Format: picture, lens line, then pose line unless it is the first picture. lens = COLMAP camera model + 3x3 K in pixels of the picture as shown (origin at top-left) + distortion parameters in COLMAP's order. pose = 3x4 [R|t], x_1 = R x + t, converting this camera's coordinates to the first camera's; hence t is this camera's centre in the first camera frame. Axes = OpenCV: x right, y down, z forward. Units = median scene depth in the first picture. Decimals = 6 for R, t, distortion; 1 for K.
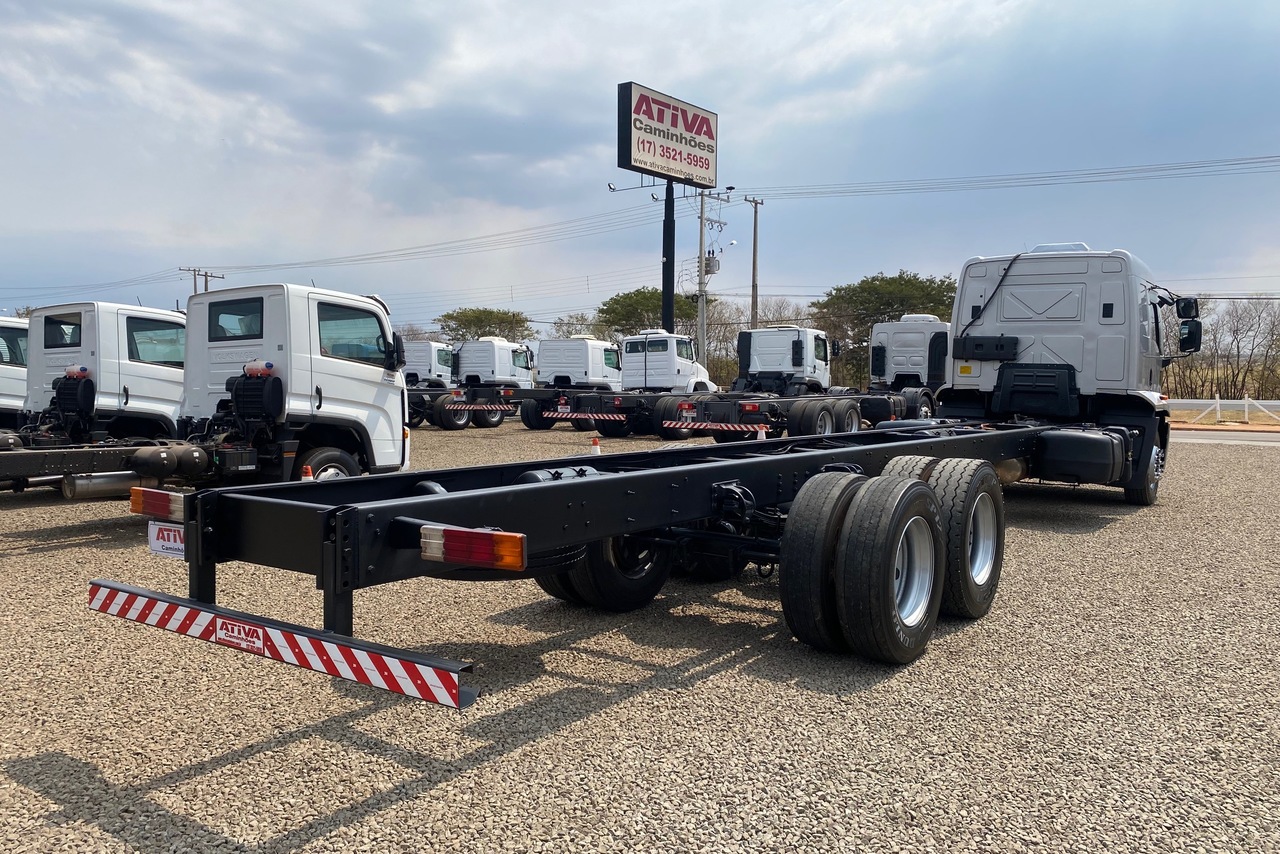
lens RADIAL K [[999.4, 0, 634.5], [0, 999.4, 424.5], [0, 0, 1]] dist [-0.013743, 0.000425]
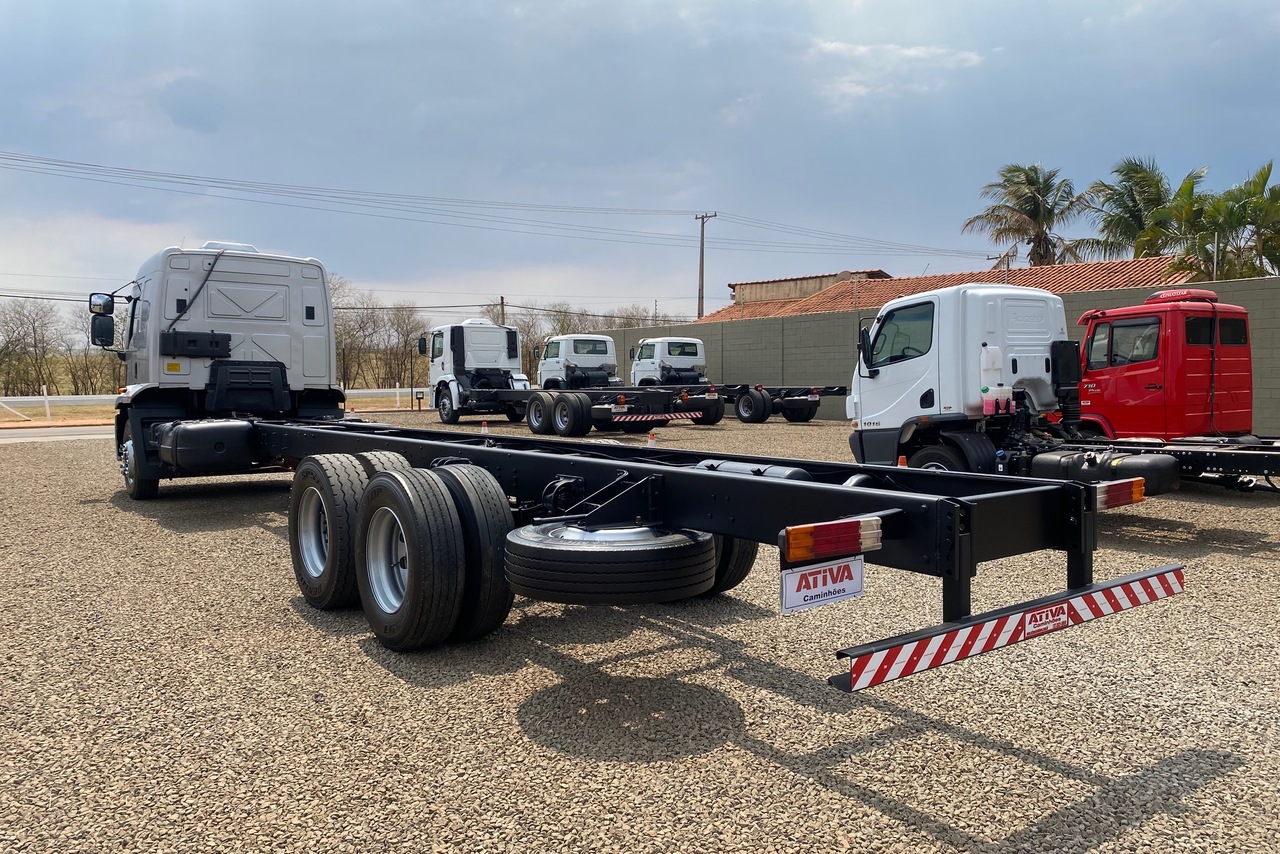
lens RADIAL K [[999.4, 0, 634.5], [0, 999.4, 424.5], [0, 0, 1]] dist [-0.013743, 0.000425]
pose [[0.286244, -0.052549, 0.956715, -0.968224], [0.050920, 0.997918, 0.039577, -0.035869], [-0.956803, 0.037387, 0.288324, 0.709202]]
